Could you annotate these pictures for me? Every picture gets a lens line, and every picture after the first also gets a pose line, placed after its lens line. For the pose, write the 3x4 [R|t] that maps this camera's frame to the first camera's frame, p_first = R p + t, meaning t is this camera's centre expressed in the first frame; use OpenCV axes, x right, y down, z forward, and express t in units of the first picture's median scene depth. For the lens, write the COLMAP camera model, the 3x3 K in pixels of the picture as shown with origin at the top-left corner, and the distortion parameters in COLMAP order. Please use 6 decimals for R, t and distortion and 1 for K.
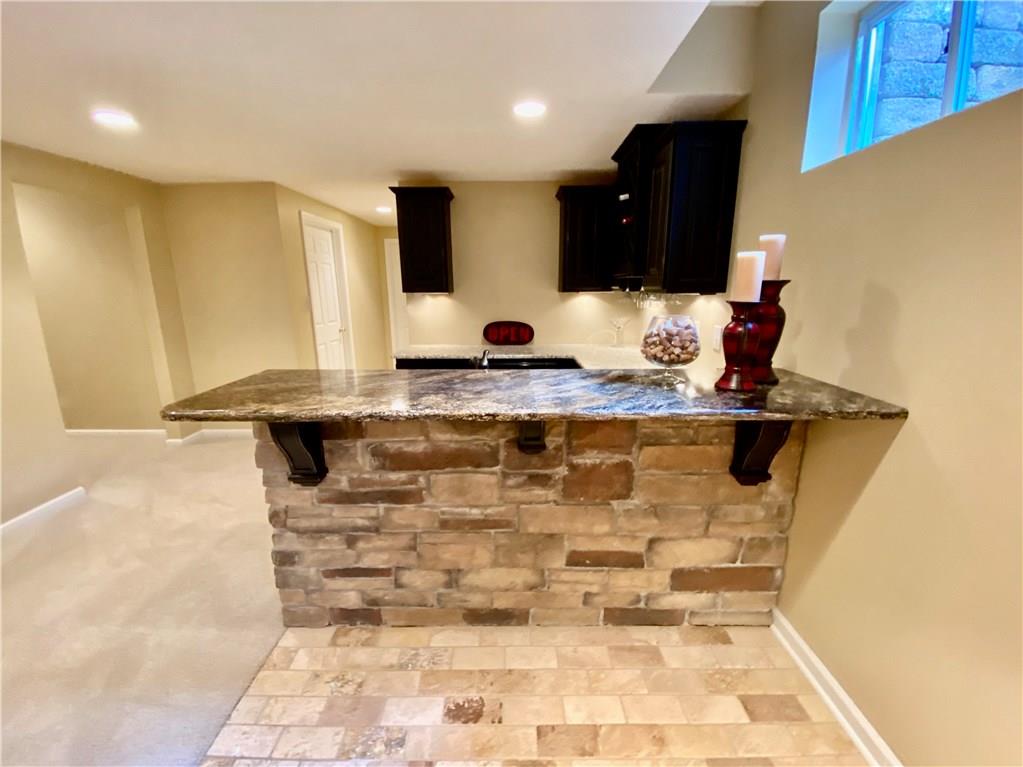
lens RADIAL K [[427.9, 0, 519.2], [0, 427.9, 379.8], [0, 0, 1]] dist [0.051629, -0.029910]
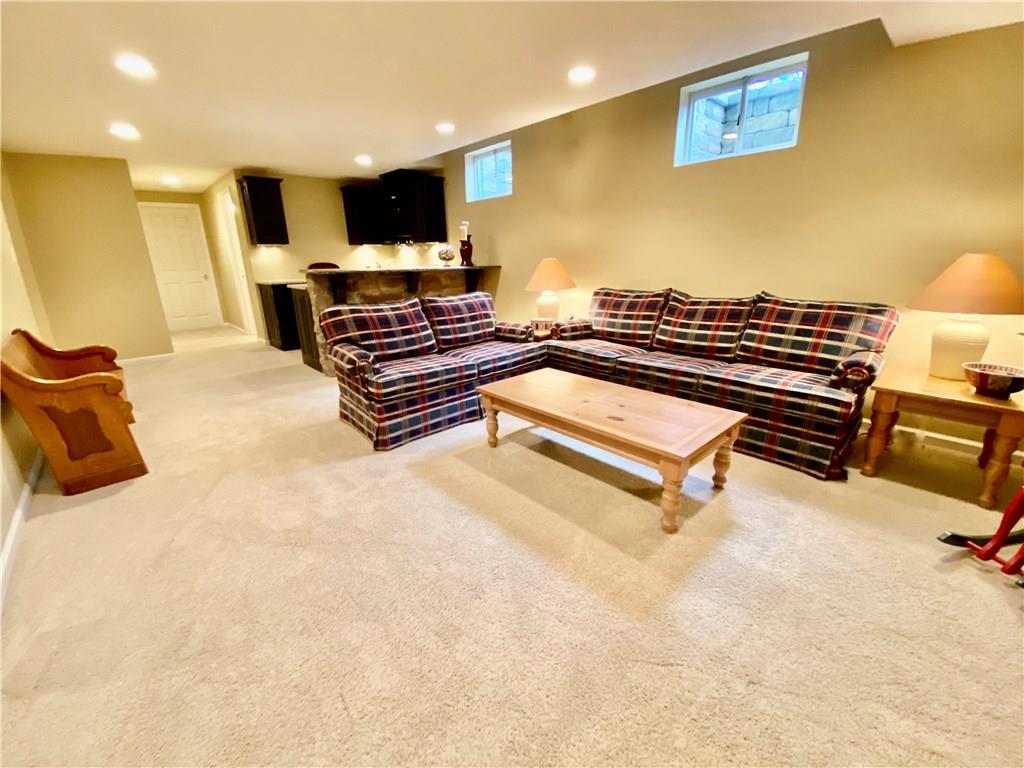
lens RADIAL K [[428.4, 0, 519.7], [0, 428.4, 380.3], [0, 0, 1]] dist [0.051629, -0.029910]
pose [[0.740776, -0.209047, 0.638397, -1.393886], [0.165903, 0.977840, 0.127690, 0.482839], [-0.650943, 0.011322, 0.759042, -1.681459]]
